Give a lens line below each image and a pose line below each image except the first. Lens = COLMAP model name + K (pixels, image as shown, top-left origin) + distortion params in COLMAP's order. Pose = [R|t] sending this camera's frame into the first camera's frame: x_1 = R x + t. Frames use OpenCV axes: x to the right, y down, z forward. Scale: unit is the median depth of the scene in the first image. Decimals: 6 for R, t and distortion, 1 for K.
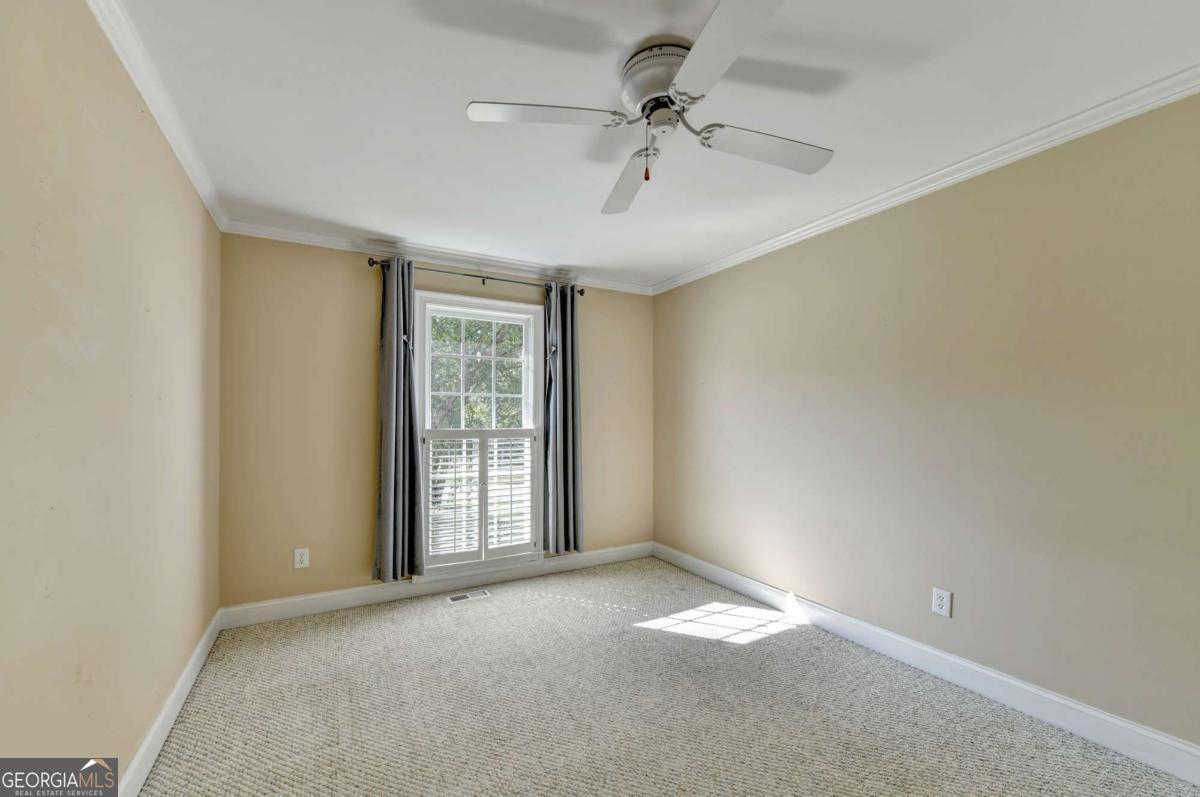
lens RADIAL K [[486.5, 0, 601.4], [0, 486.5, 407.9], [0, 0, 1]] dist [-0.003813, -0.000160]
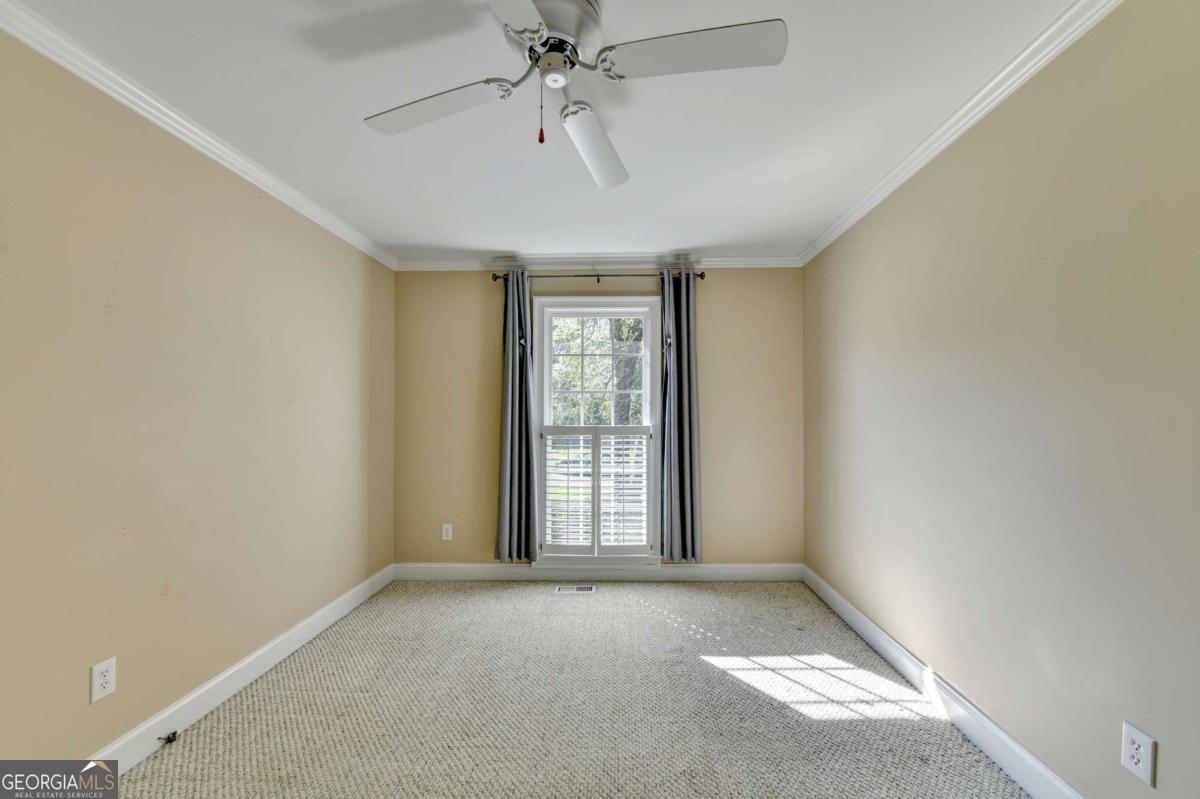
lens RADIAL K [[486.2, 0, 602.7], [0, 486.2, 401.1], [0, 0, 1]] dist [-0.003390, -0.001239]
pose [[0.859461, -0.016562, -0.510932, 0.301700], [0.013606, 0.999862, -0.009523, 0.002416], [0.511019, 0.001233, 0.859568, 0.148372]]
